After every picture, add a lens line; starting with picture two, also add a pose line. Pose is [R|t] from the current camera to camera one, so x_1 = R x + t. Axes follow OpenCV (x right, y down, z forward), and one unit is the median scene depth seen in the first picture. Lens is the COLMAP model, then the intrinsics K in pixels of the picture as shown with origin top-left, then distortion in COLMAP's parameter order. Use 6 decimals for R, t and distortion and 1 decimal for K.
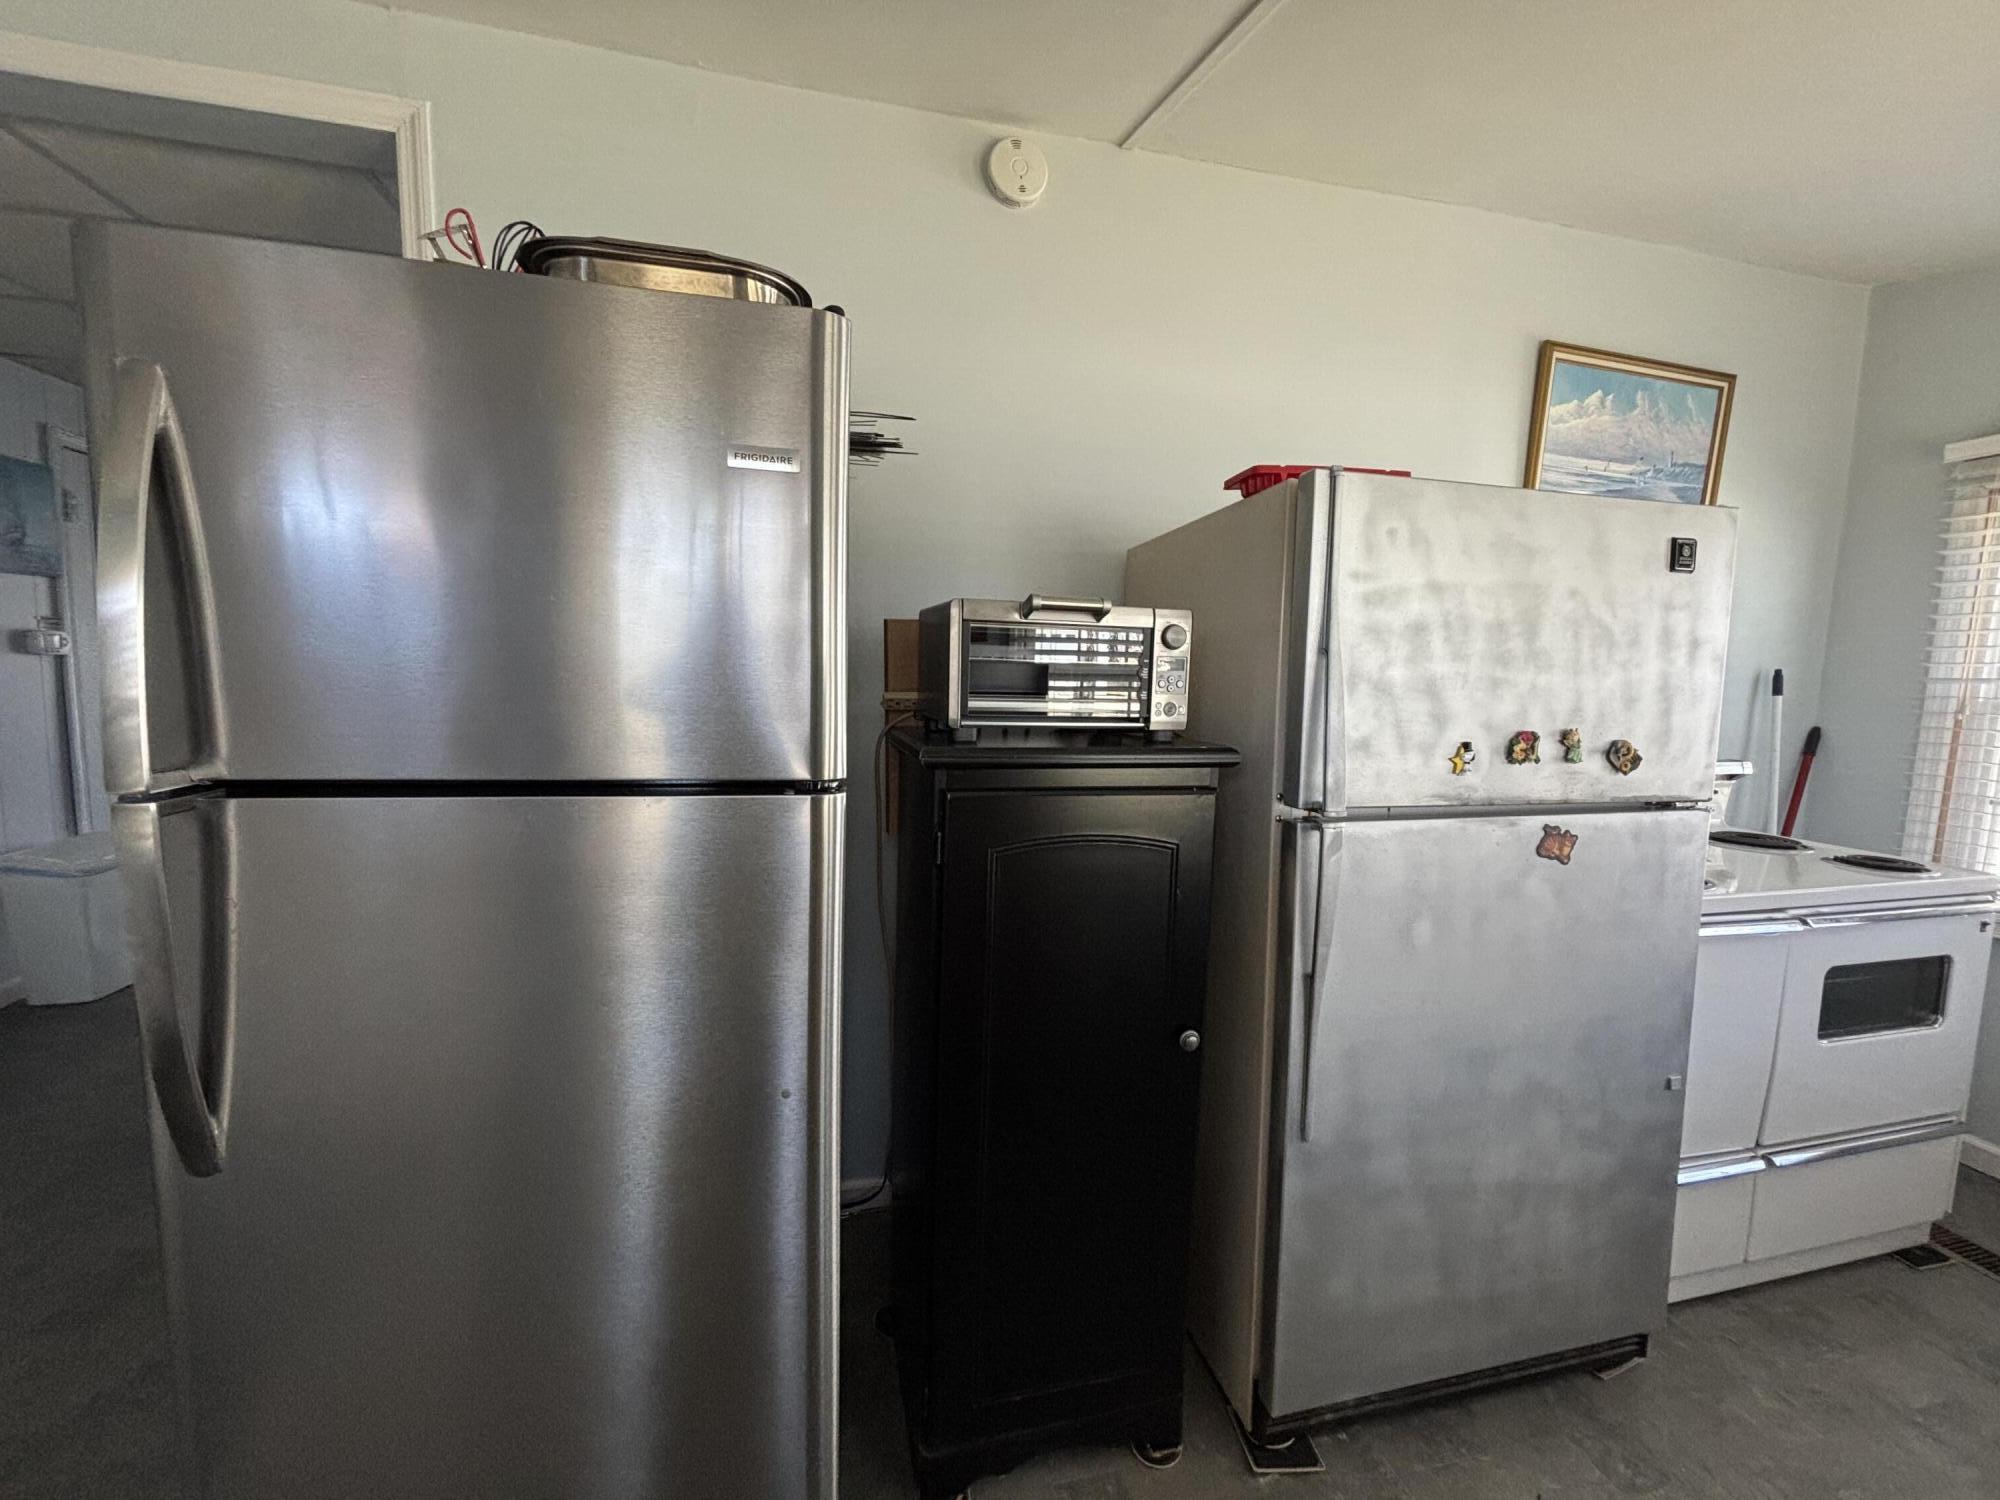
lens RADIAL K [[803.1, 0, 980.4], [0, 803.1, 750.1], [0, 0, 1]] dist [0.001480, -0.001999]
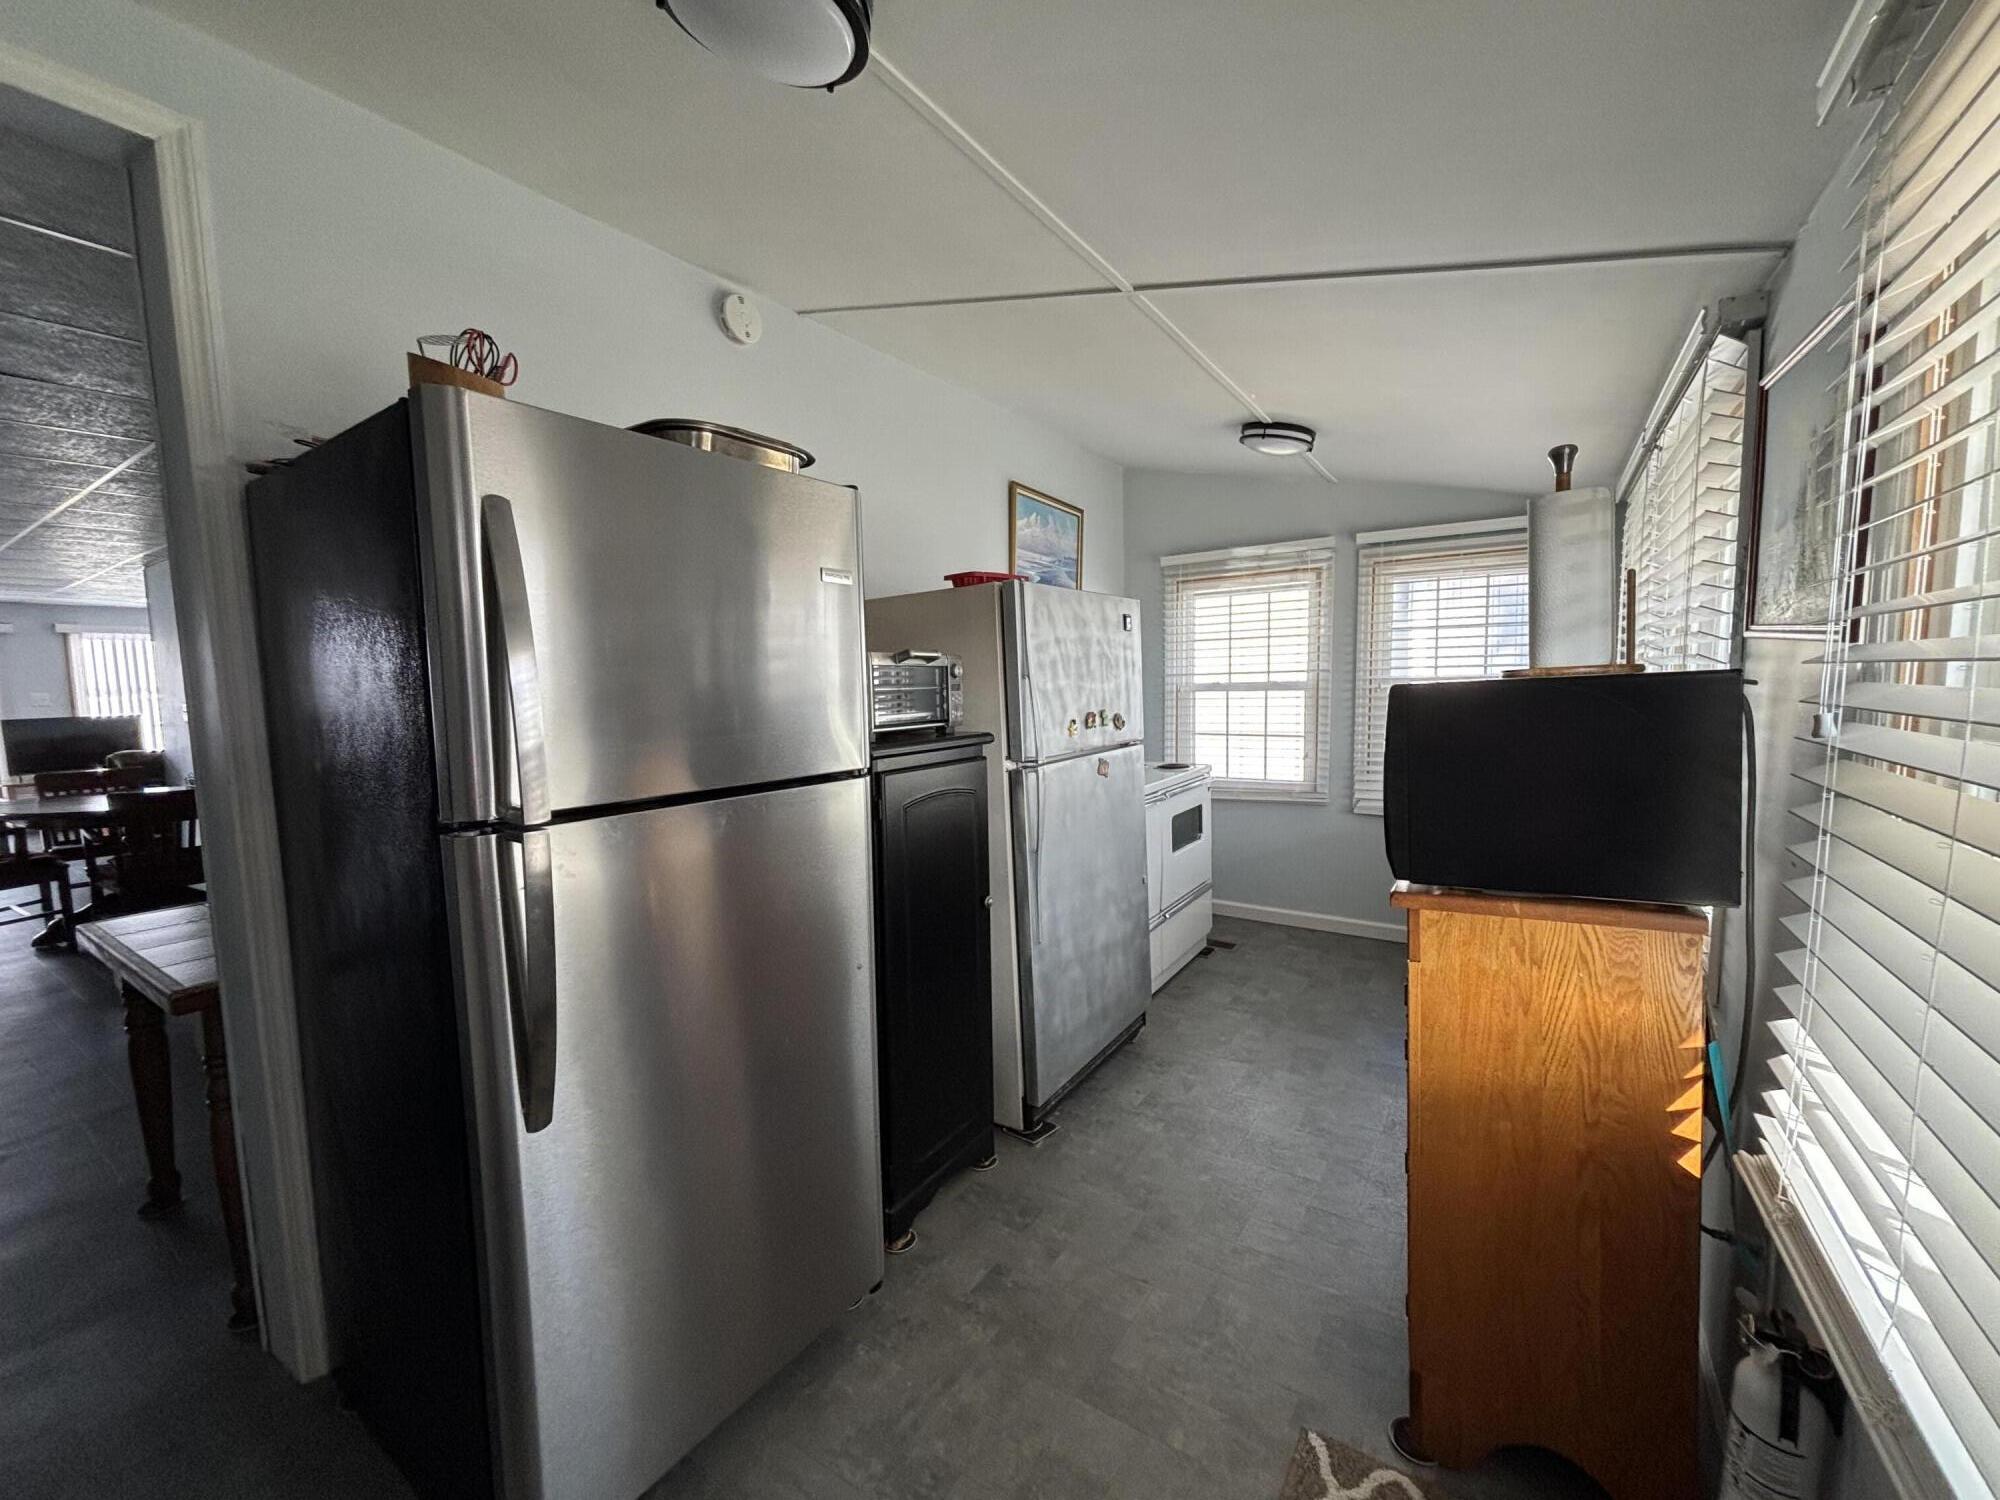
lens RADIAL K [[803.1, 0, 1005.0], [0, 803.1, 745.7], [0, 0, 1]] dist [0.001480, -0.001999]
pose [[0.727469, -0.097907, 0.679119, -0.727120], [0.111374, 0.993490, 0.023925, -0.010708], [-0.677041, 0.058232, 0.733638, -0.265365]]
